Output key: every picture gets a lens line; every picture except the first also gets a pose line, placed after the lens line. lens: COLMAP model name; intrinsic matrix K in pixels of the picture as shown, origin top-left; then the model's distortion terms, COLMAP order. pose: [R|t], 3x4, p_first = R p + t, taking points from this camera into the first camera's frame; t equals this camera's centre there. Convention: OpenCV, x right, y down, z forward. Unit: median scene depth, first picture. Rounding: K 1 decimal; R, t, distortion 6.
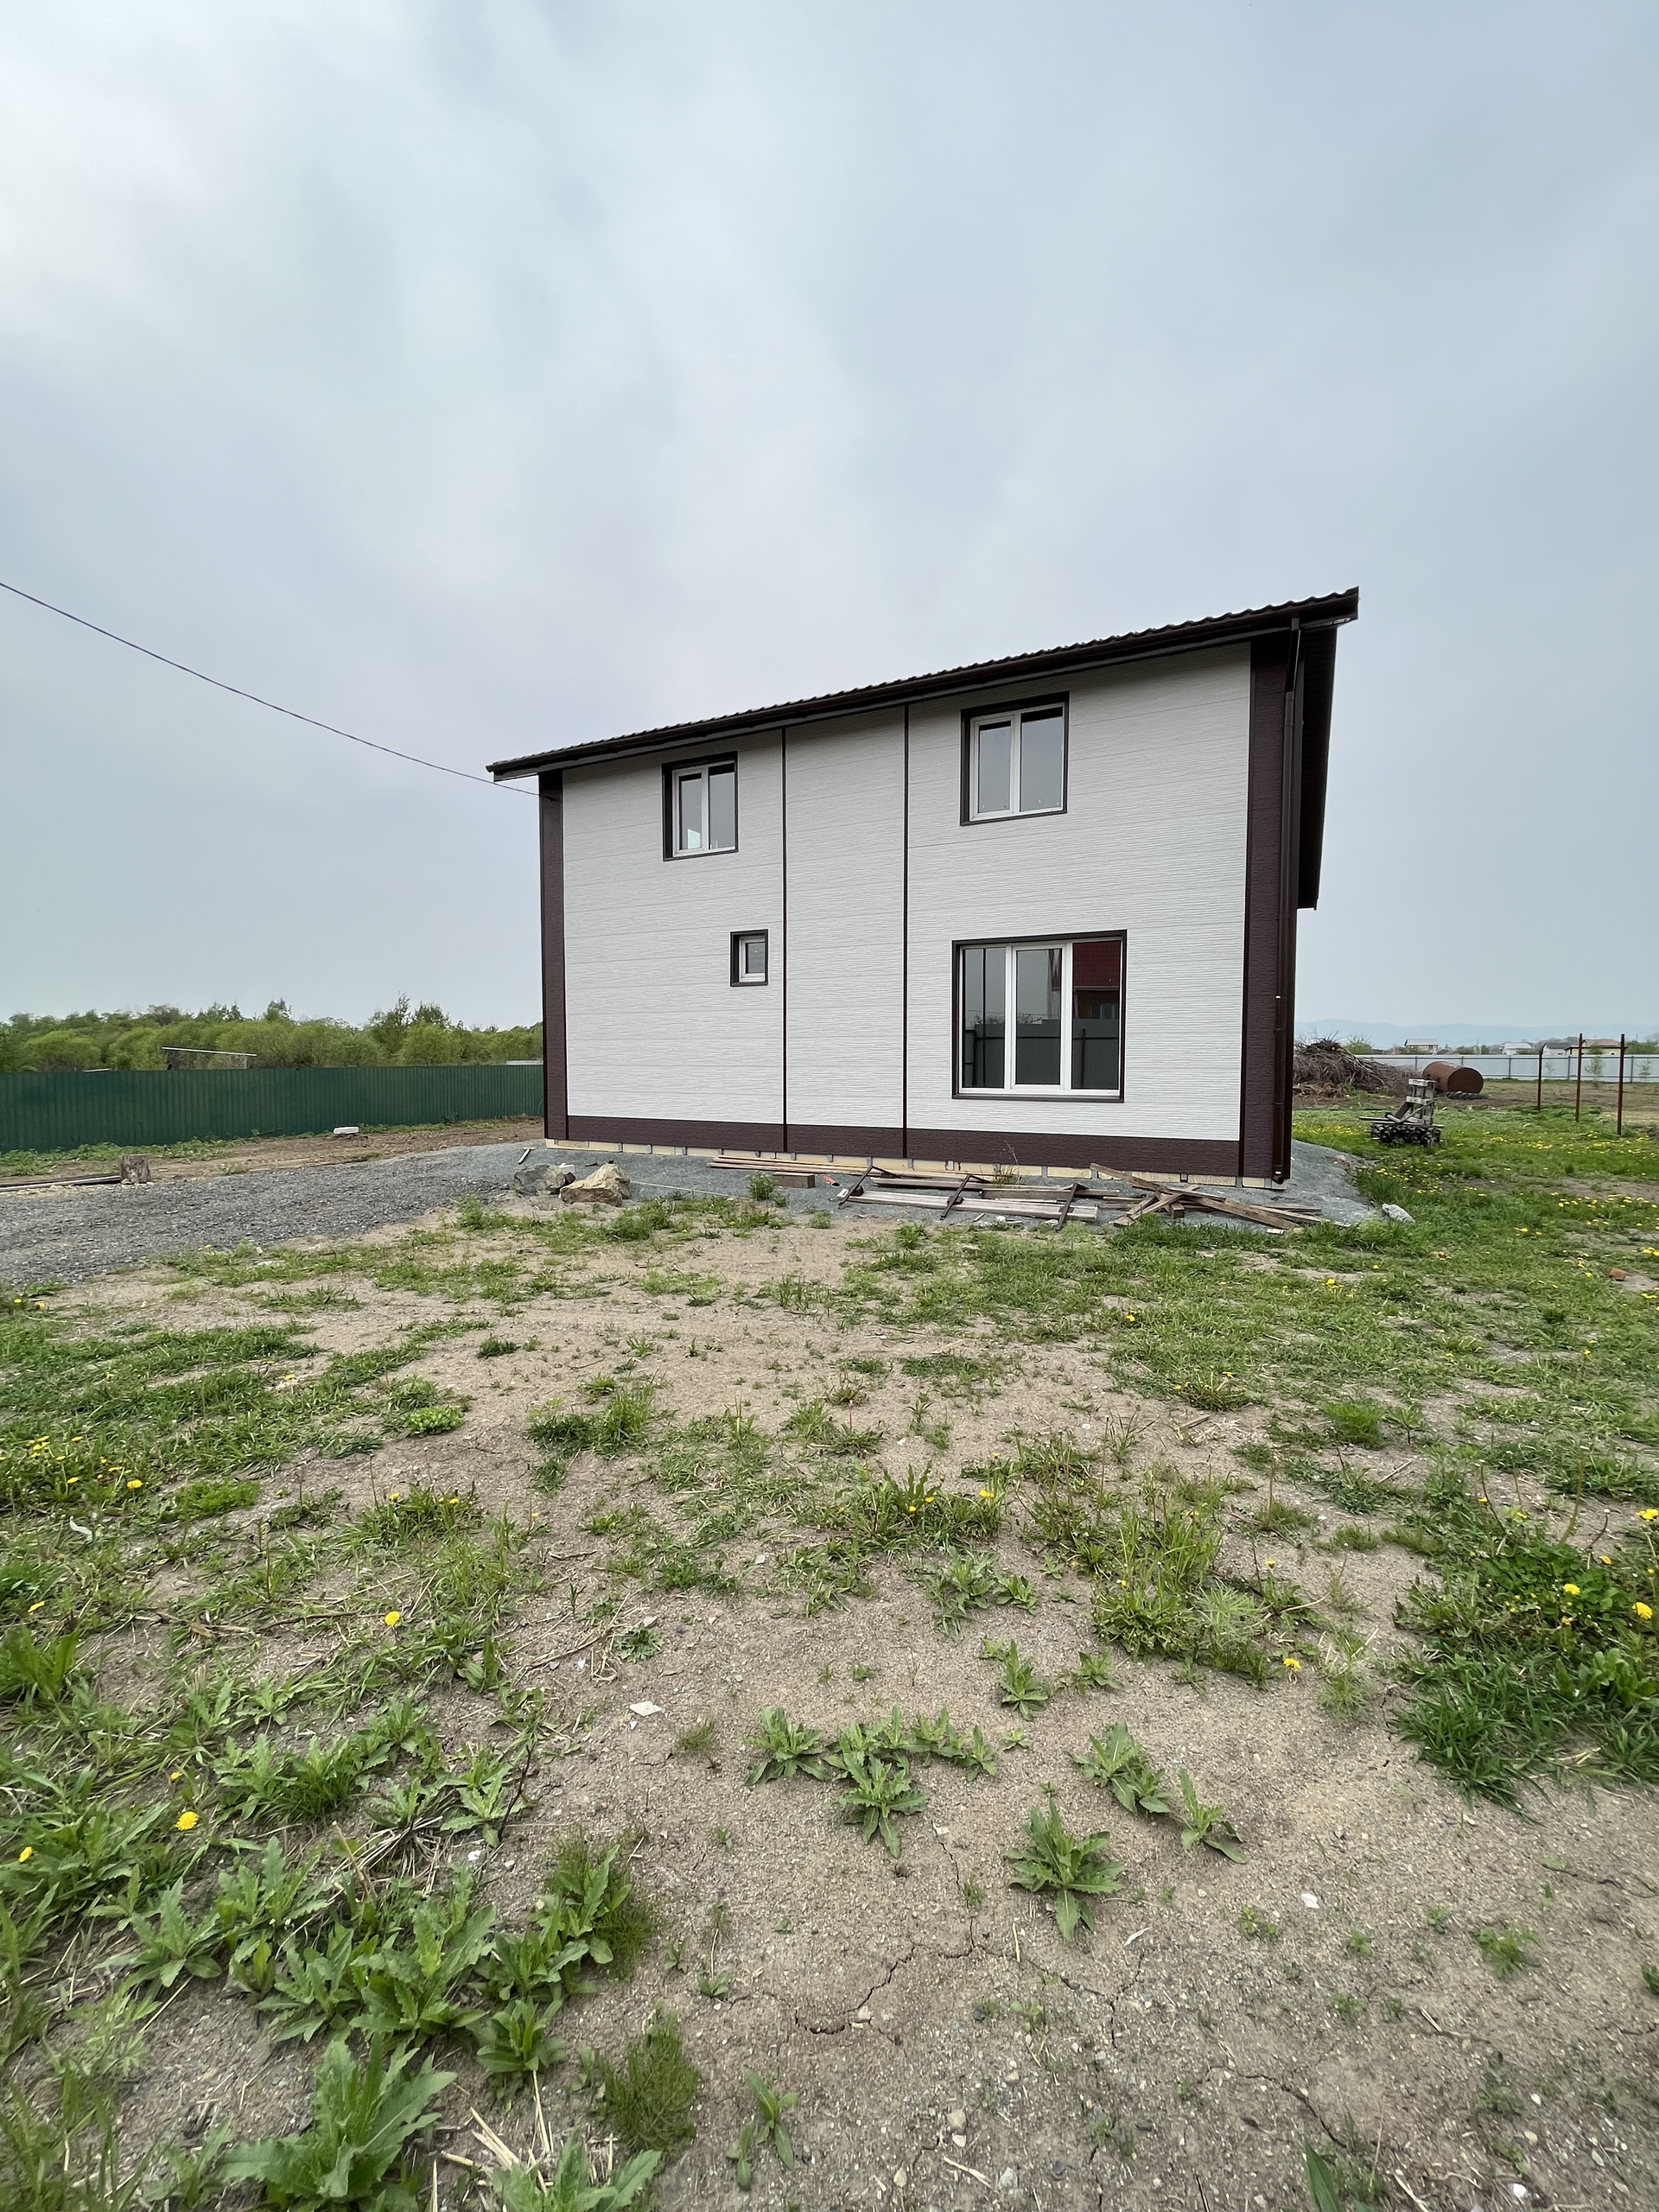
lens RADIAL K [[888.1, 0, 841.3], [0, 888.1, 1119.2], [0, 0, 1]] dist [-0.002519, -0.000340]
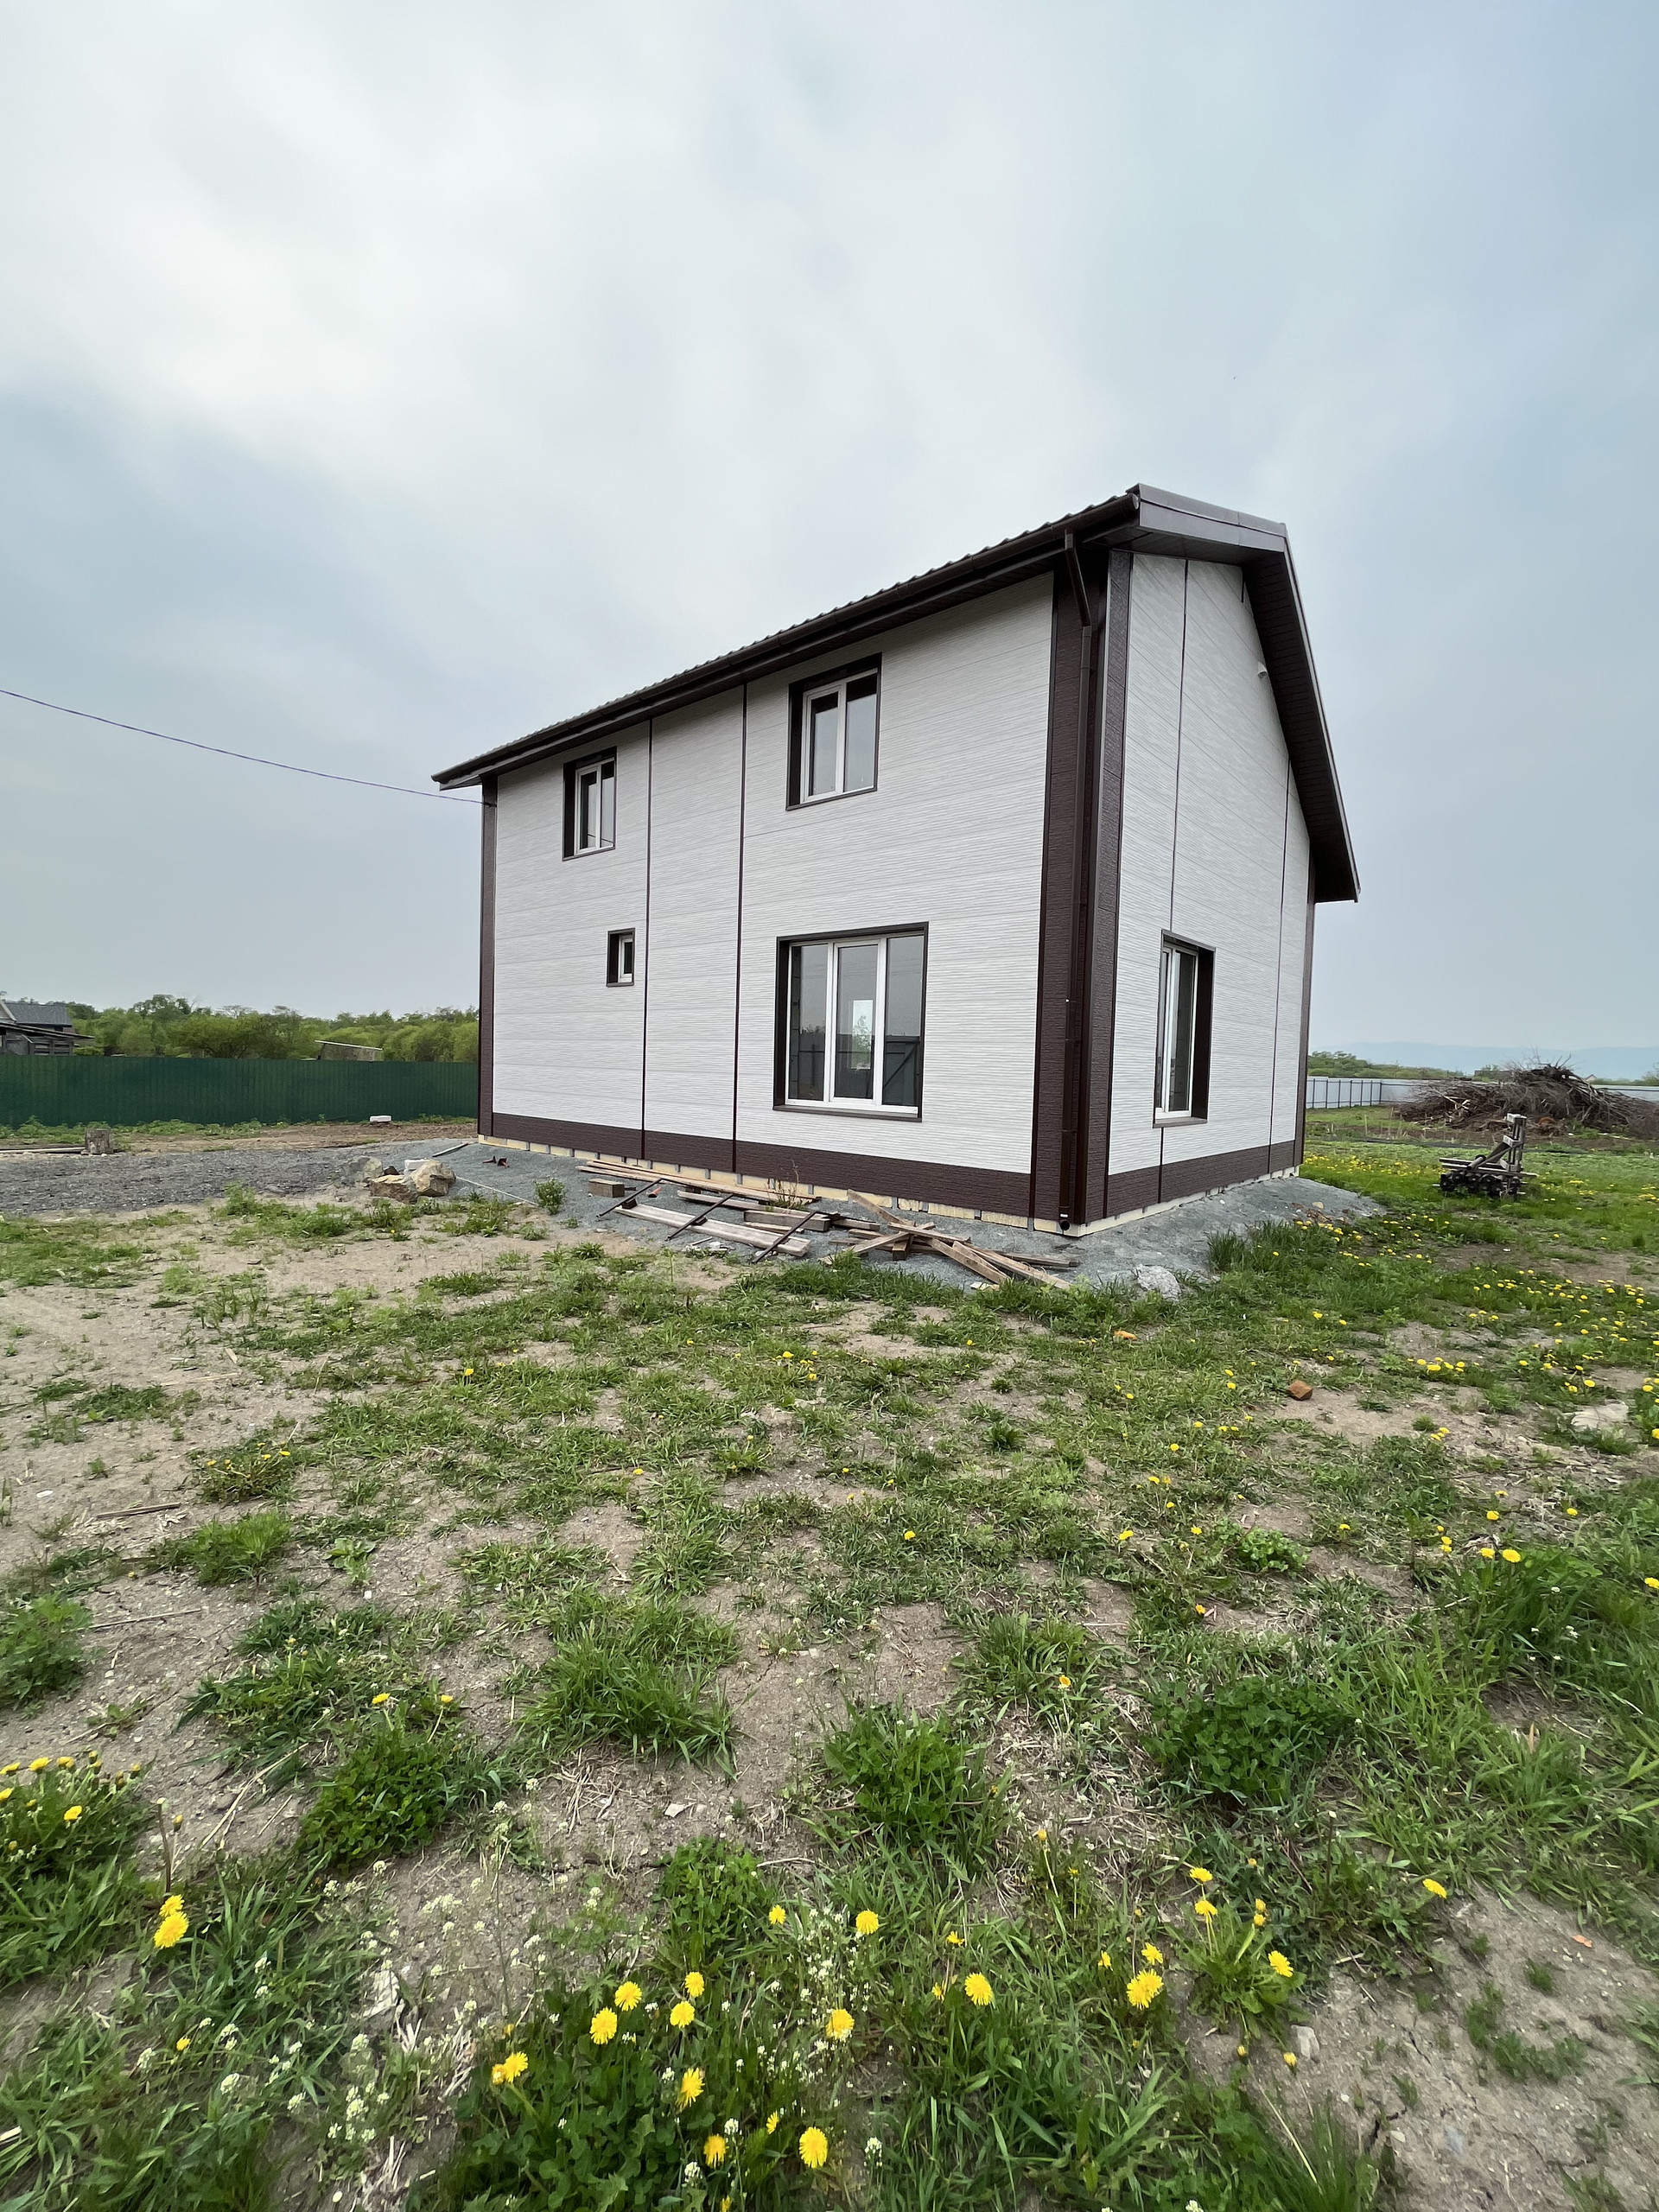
lens RADIAL K [[888.1, 0, 837.2], [0, 888.1, 1122.9], [0, 0, 1]] dist [-0.002519, -0.000340]
pose [[0.968420, 0.045354, -0.245166, 0.419628], [-0.047234, 0.998882, -0.001791, -0.012045], [0.244810, 0.013315, 0.969480, 0.133792]]
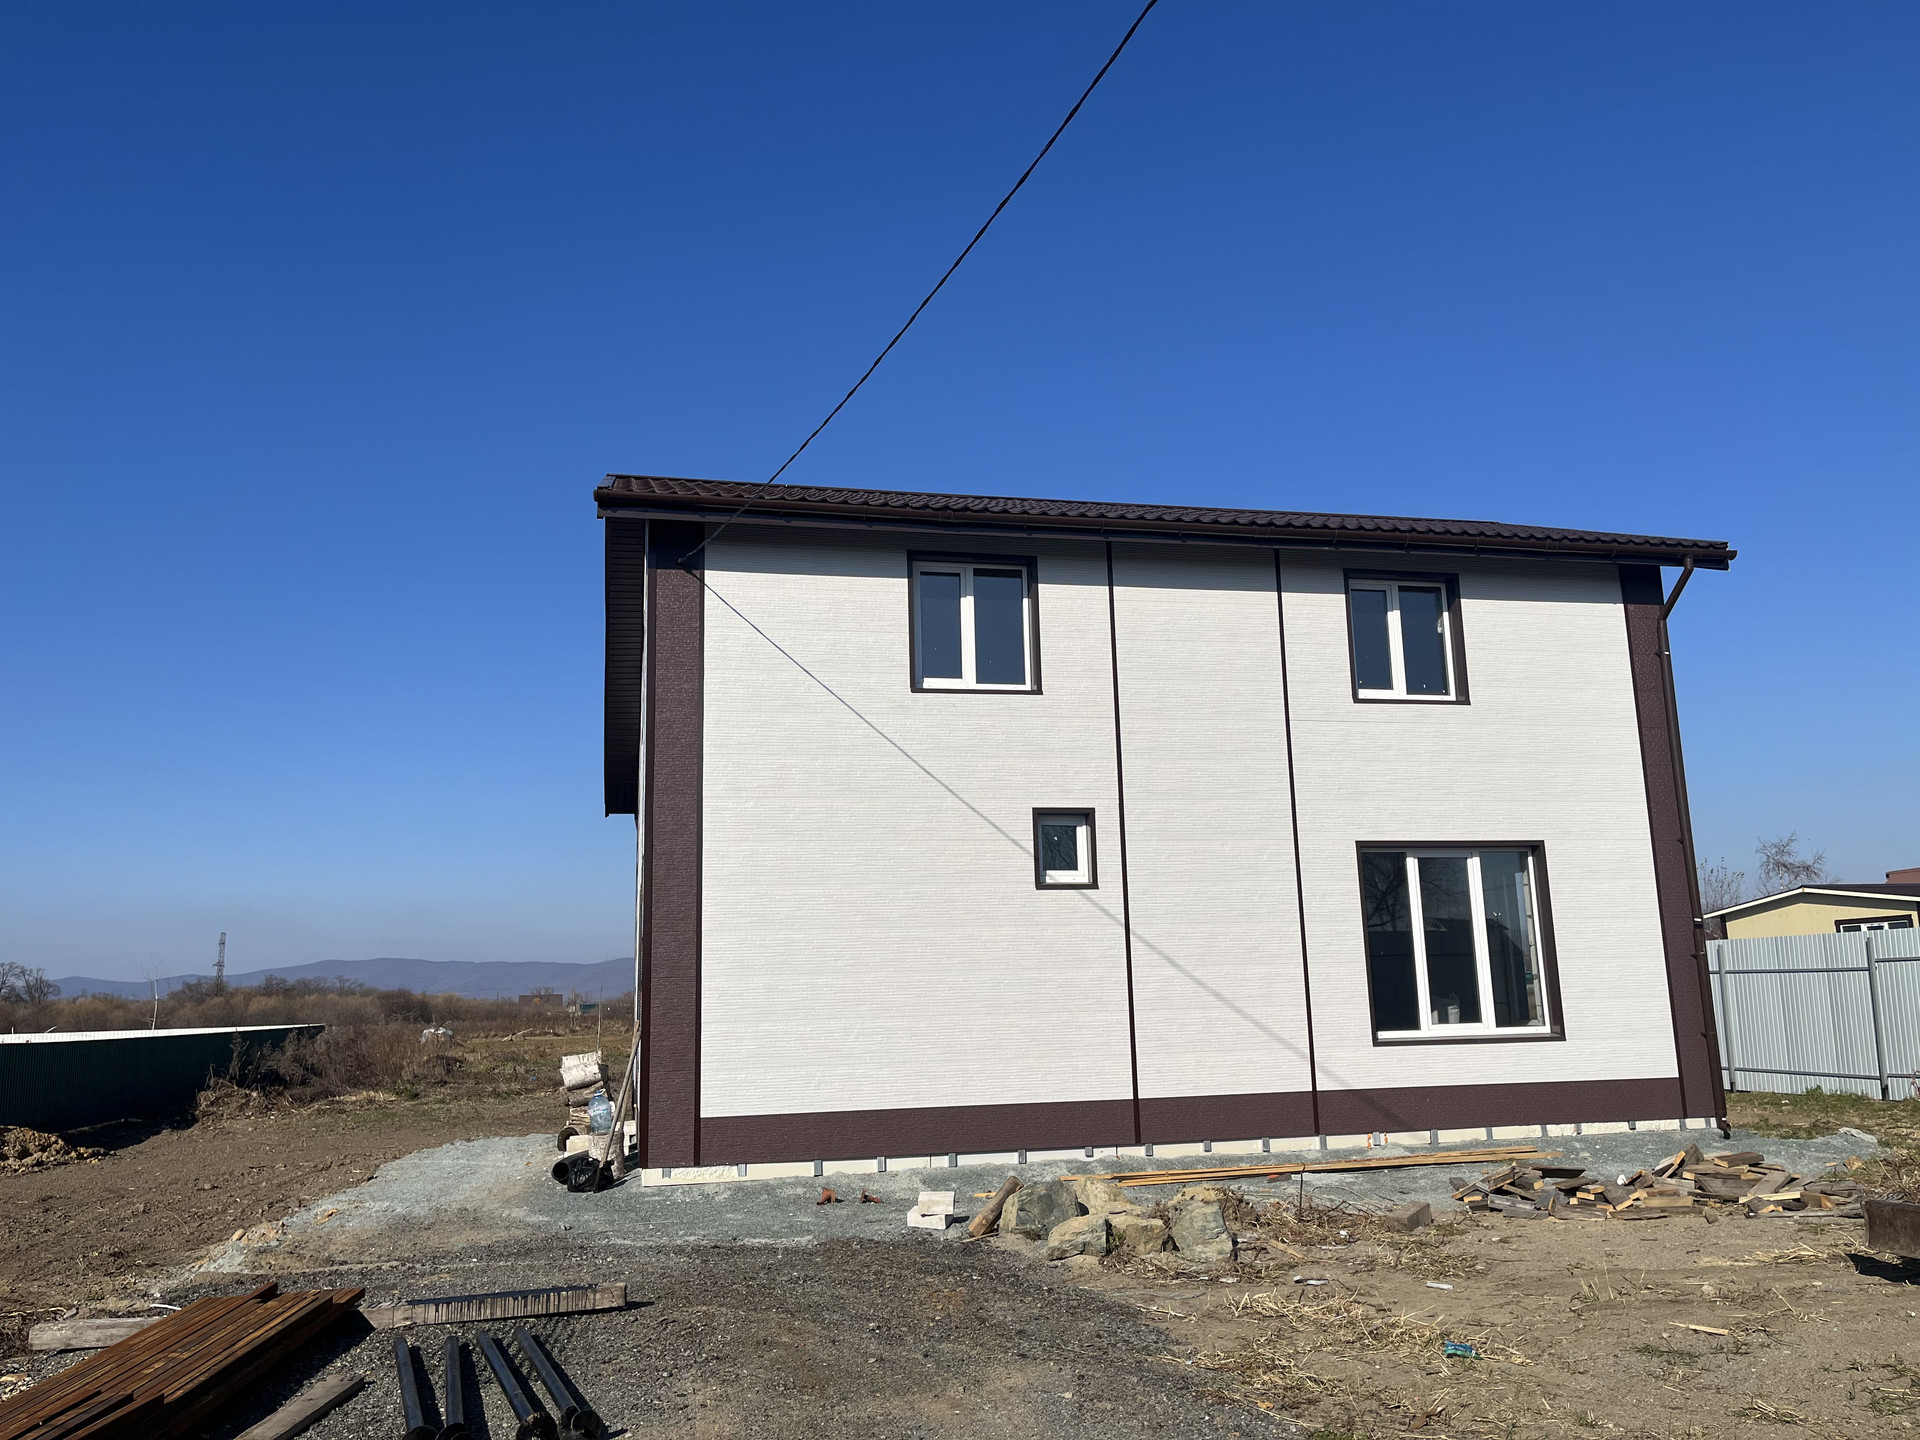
lens RADIAL K [[1447.3, 0, 954.2], [0, 1447.3, 703.6], [0, 0, 1]] dist [0.076144, -0.101960]
pose [[0.768467, 0.099446, 0.632114, -0.988904], [0.065744, 0.970352, -0.232584, -0.041432], [-0.636503, 0.220291, 0.739146, 0.241106]]
